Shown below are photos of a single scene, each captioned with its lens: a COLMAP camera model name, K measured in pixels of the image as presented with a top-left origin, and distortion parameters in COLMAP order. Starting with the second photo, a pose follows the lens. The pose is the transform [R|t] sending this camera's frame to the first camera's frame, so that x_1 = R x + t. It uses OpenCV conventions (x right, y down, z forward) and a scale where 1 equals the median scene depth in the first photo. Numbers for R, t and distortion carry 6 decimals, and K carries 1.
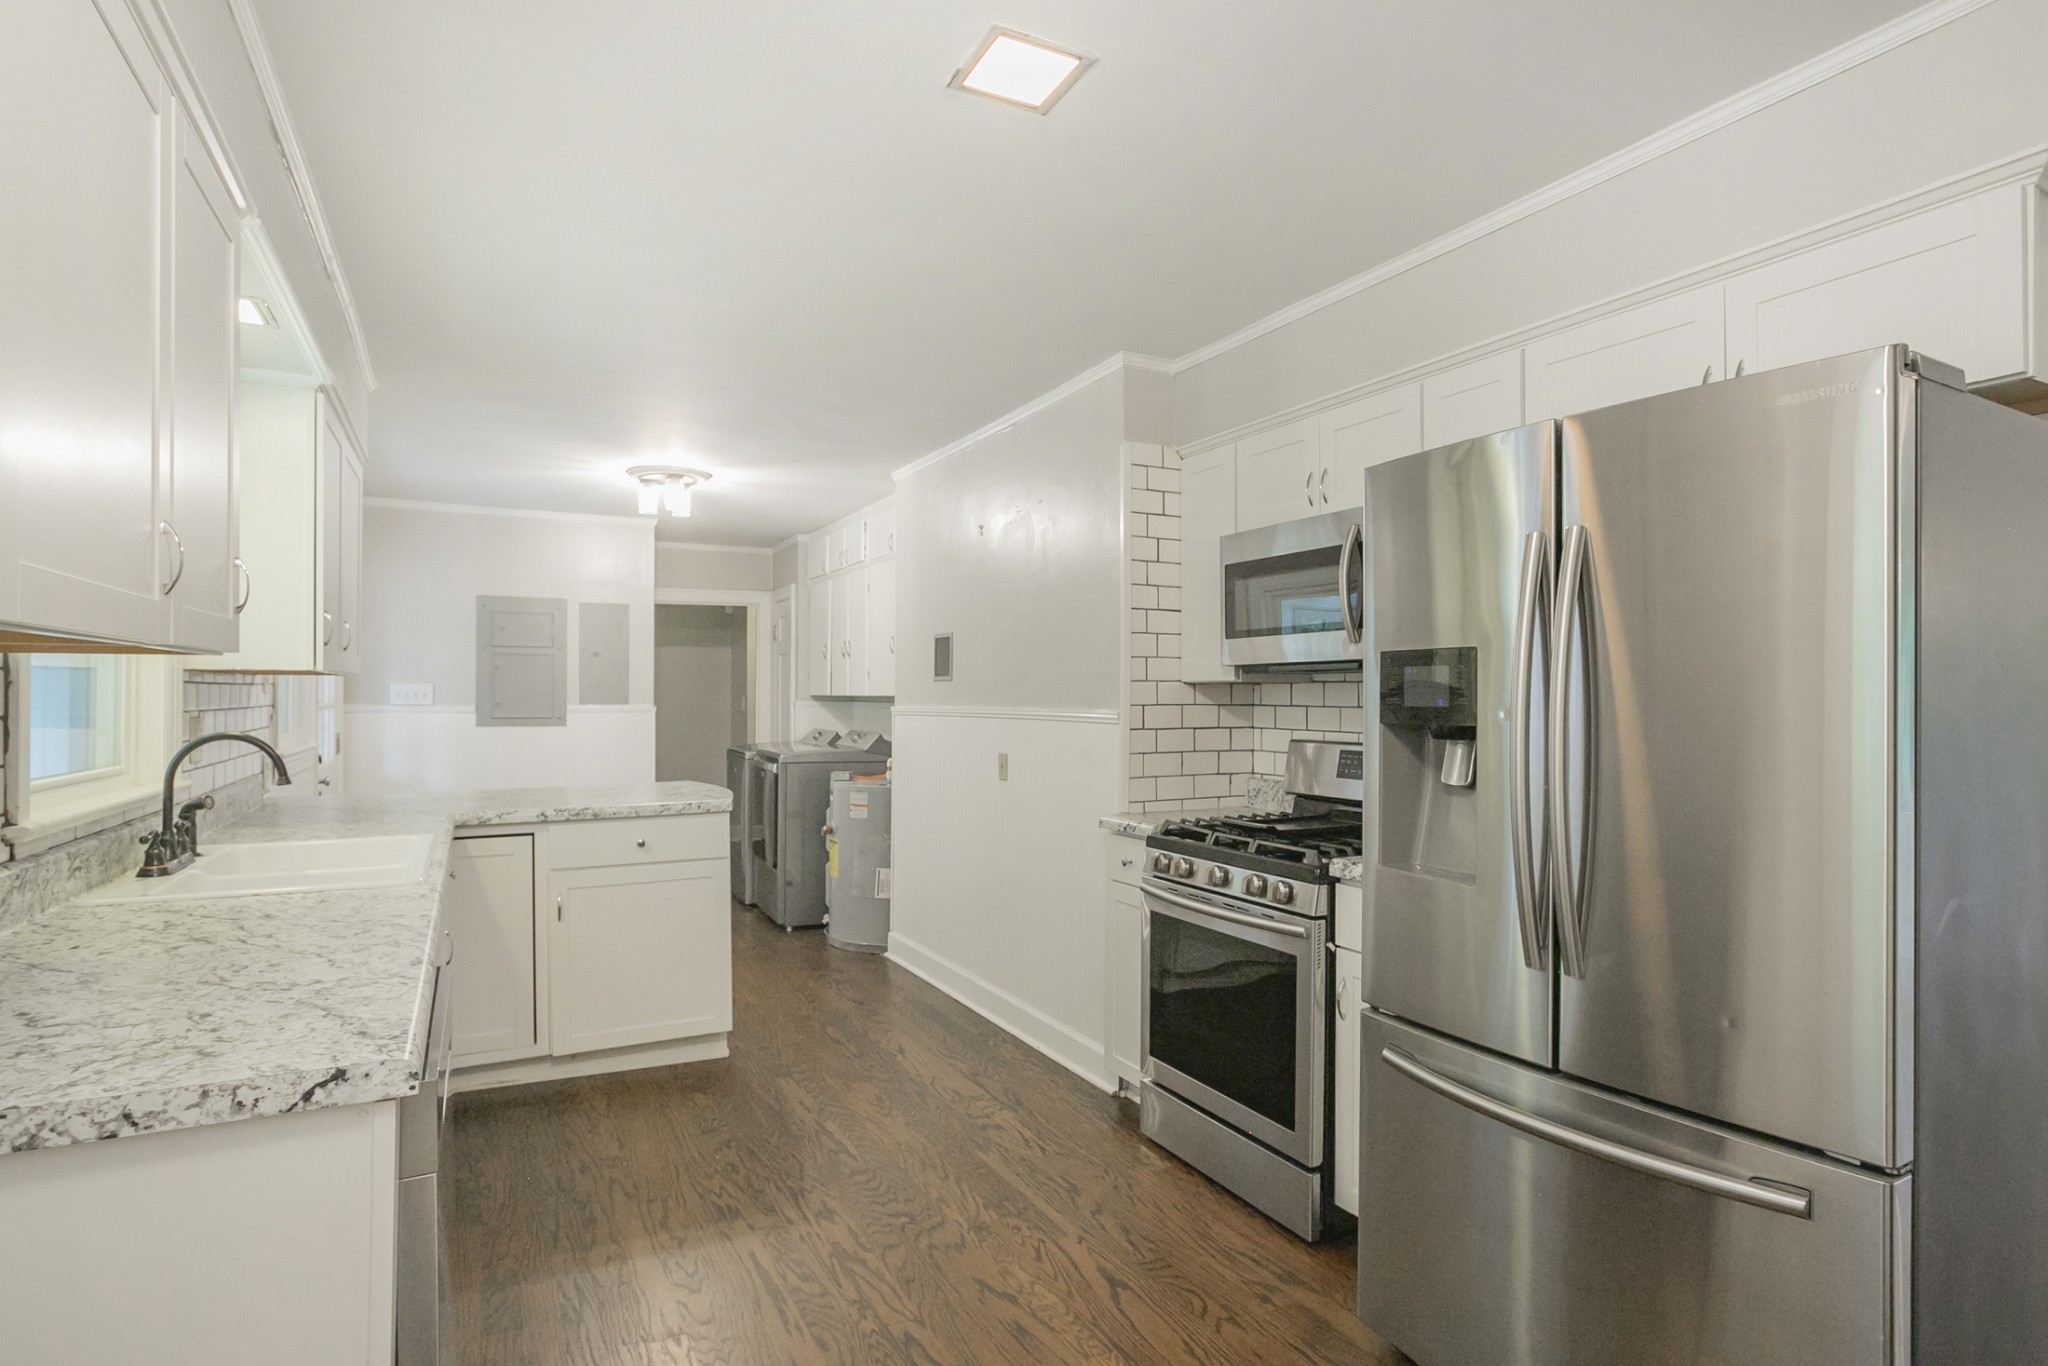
lens RADIAL K [[1006.0, 0, 970.2], [0, 1006.0, 689.3], [0, 0, 1]] dist [-0.037107, 0.017257]
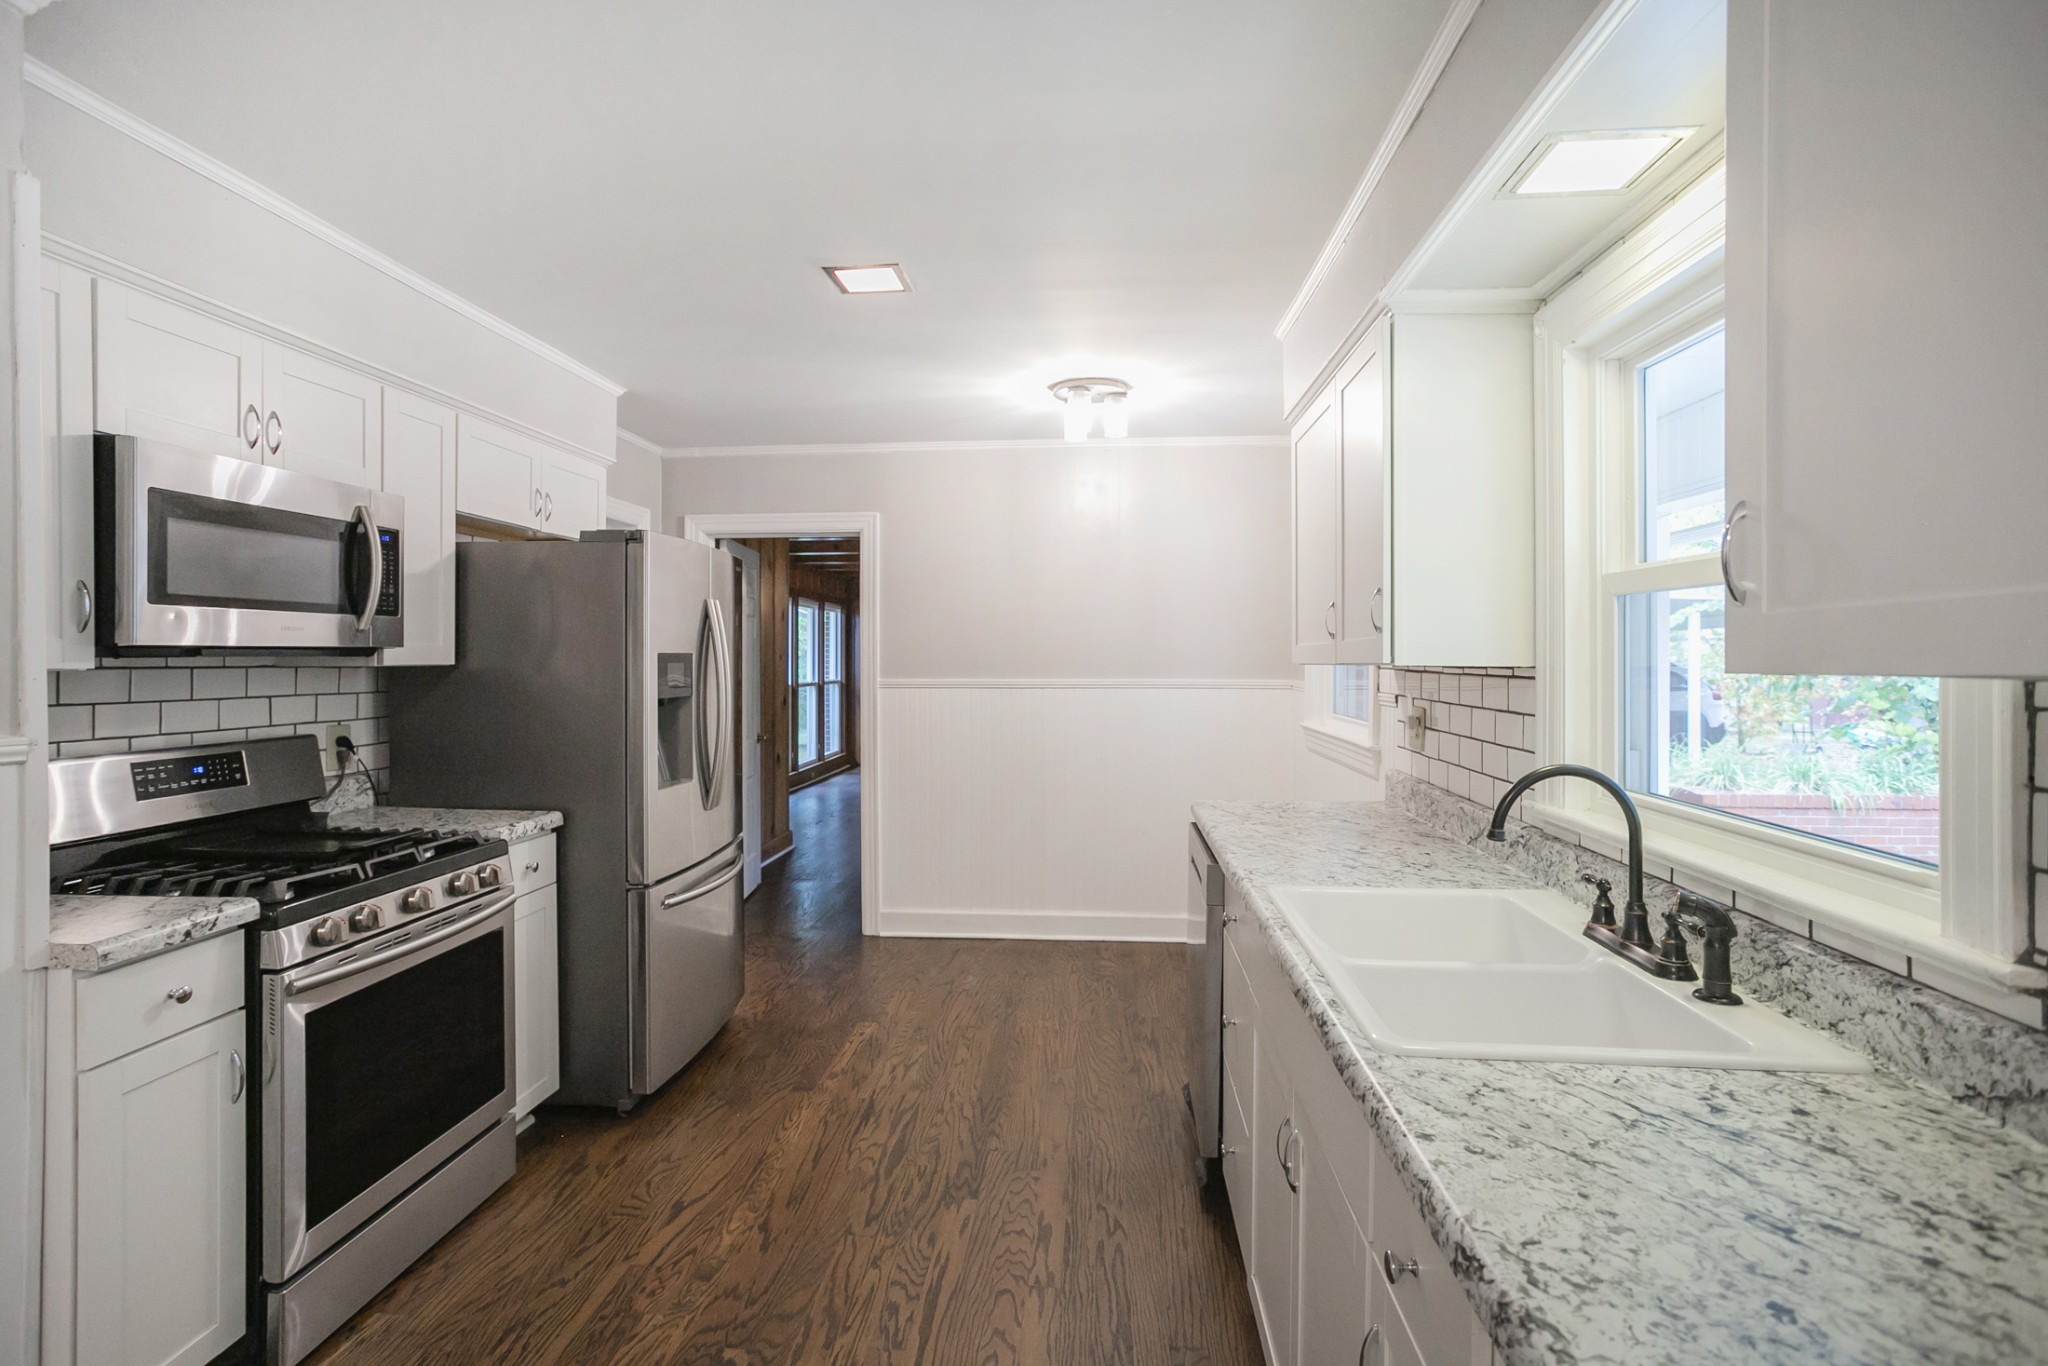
lens RADIAL K [[983.1, 0, 1036.3], [0, 983.1, 684.4], [0, 0, 1]] dist [-0.003693, 0.016039]
pose [[-0.866081, -0.013671, 0.499716, -0.326075], [-0.003415, 0.999764, 0.021431, -0.008819], [-0.499891, 0.016854, -0.865924, 0.760479]]
